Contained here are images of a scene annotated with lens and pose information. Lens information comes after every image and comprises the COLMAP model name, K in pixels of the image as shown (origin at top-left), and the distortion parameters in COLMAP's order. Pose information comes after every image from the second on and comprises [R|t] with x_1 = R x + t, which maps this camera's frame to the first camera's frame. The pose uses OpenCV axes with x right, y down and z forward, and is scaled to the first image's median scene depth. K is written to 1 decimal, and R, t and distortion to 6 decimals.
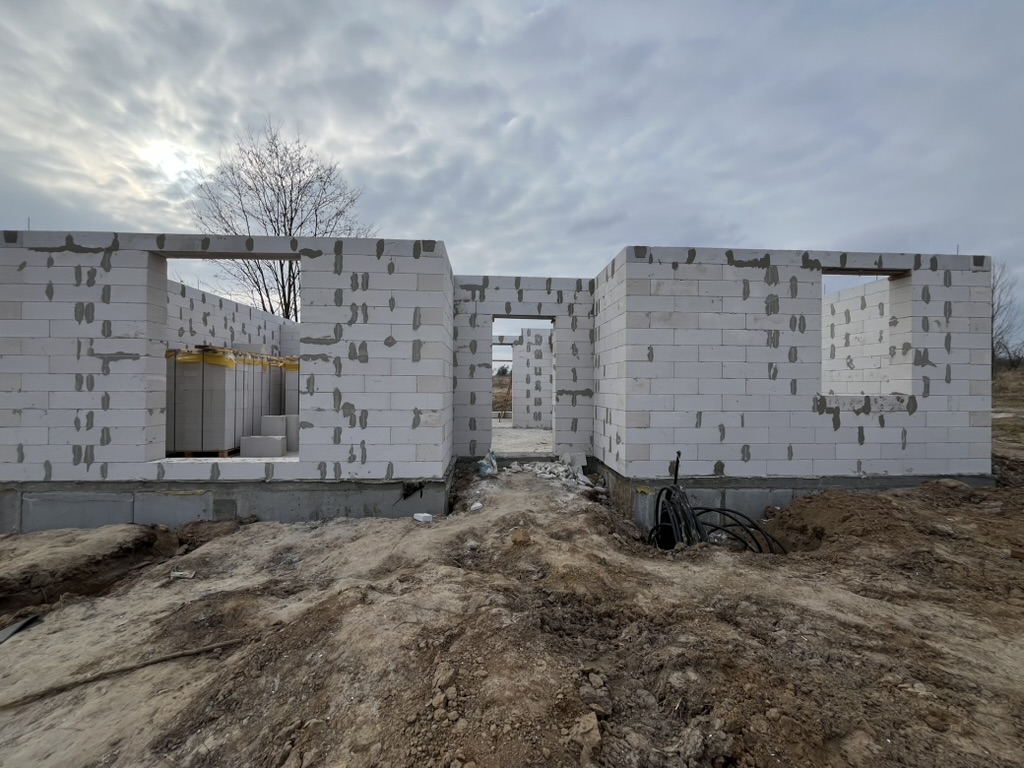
lens RADIAL K [[412.3, 0, 512.0], [0, 412.3, 384.0], [0, 0, 1]] dist [-0.003648, 0.000241]
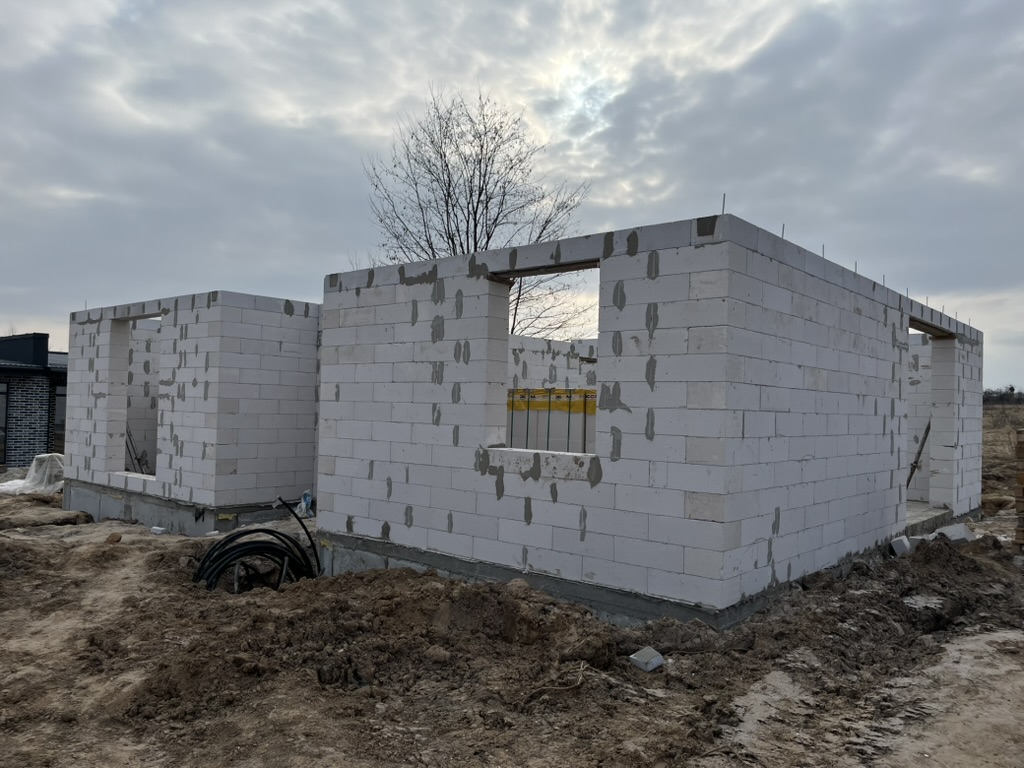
lens RADIAL K [[774.8, 0, 512.2], [0, 774.8, 397.5], [0, 0, 1]] dist [0.066456, -0.101600]
pose [[0.717623, 0.003332, -0.696423, 1.752551], [-0.026001, 0.999420, -0.022012, -0.034475], [0.695946, 0.033904, 0.717294, 0.050723]]
